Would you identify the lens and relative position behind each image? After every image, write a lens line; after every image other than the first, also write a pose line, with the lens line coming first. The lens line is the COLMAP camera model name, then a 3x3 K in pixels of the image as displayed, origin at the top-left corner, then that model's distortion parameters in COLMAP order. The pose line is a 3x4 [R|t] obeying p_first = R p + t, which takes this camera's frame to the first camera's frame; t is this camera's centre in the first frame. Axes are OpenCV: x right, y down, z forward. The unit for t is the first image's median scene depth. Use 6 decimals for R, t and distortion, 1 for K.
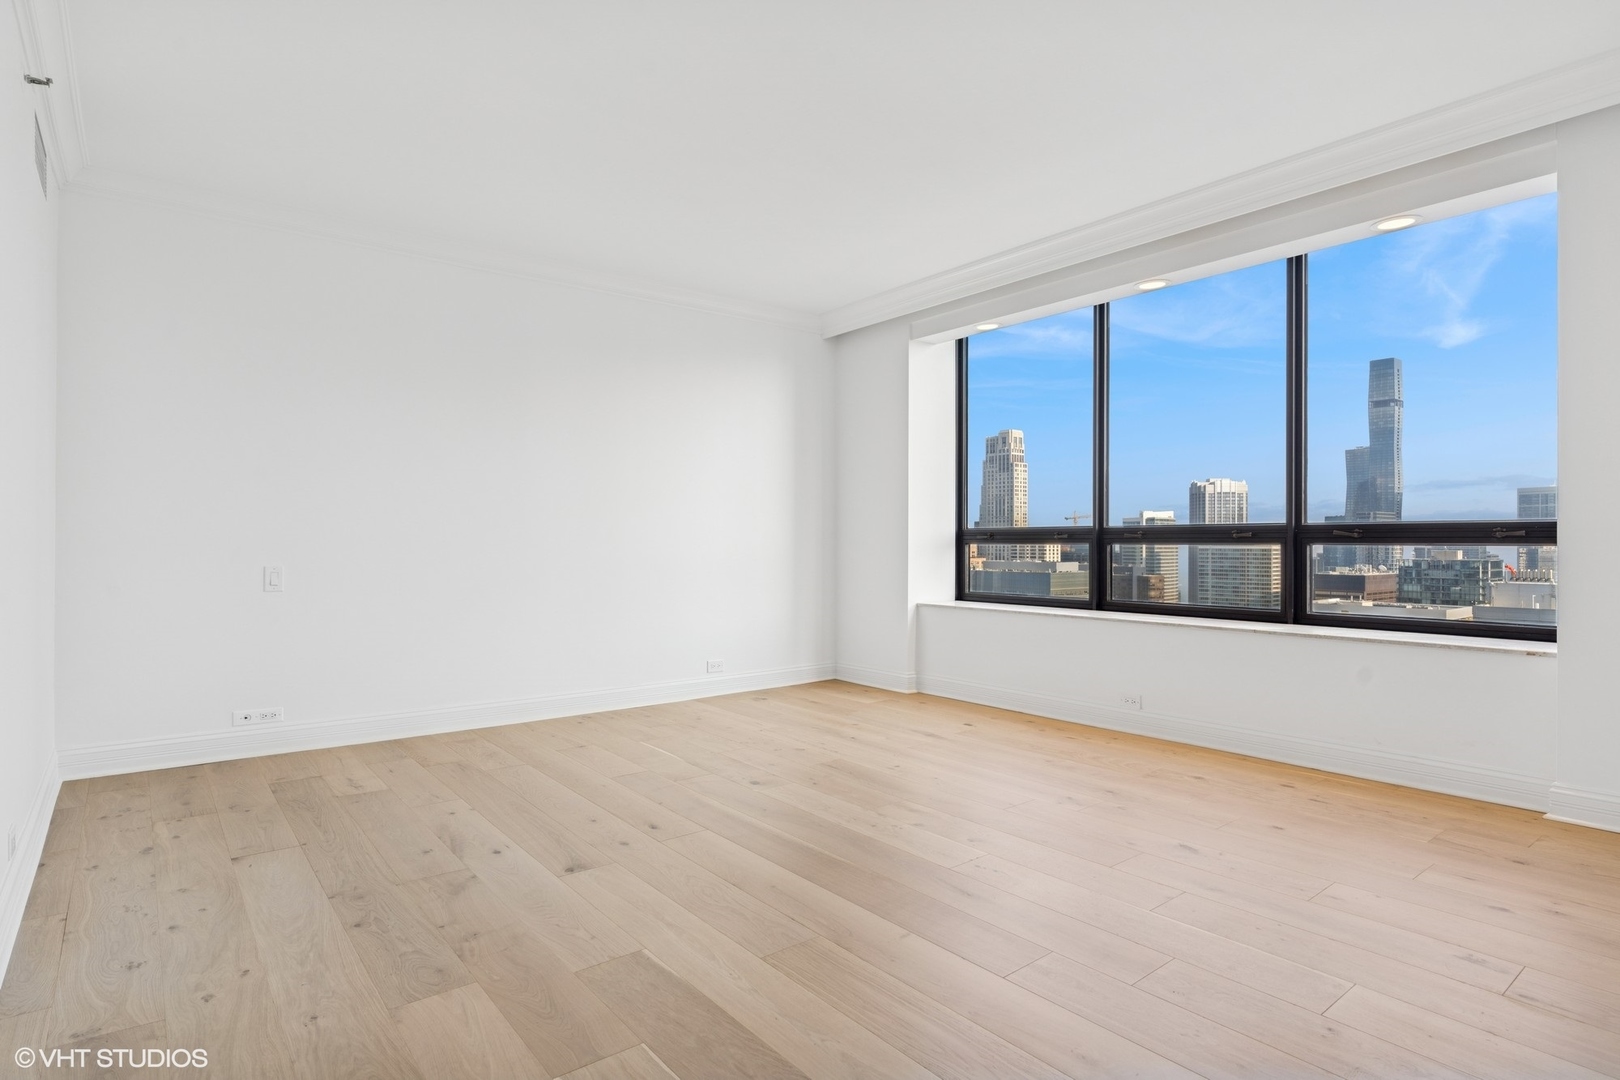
lens RADIAL K [[875.3, 0, 805.1], [0, 875.3, 537.5], [0, 0, 1]] dist [0.005300, 0.000468]
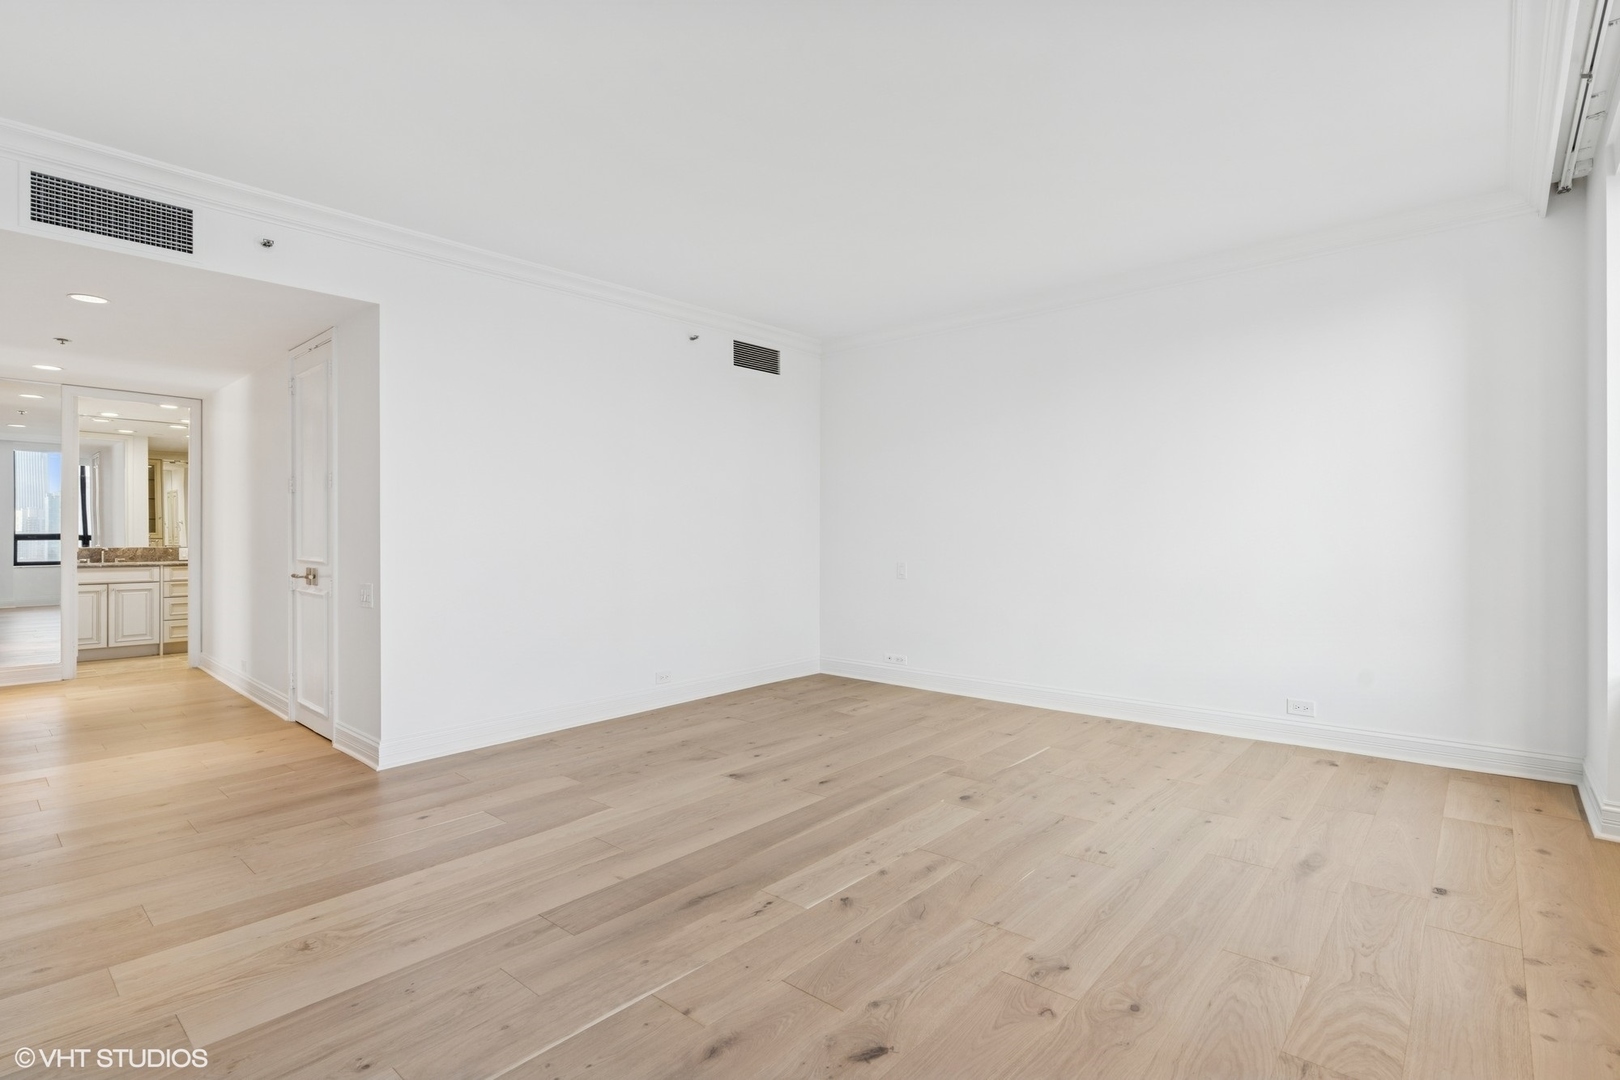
lens RADIAL K [[764.8, 0, 805.8], [0, 764.8, 538.4], [0, 0, 1]] dist [-0.004551, 0.000216]
pose [[0.165885, 0.000971, -0.986145, 0.972582], [0.009215, 0.999954, 0.002534, -0.023895], [0.986102, -0.009508, 0.165869, 0.857479]]
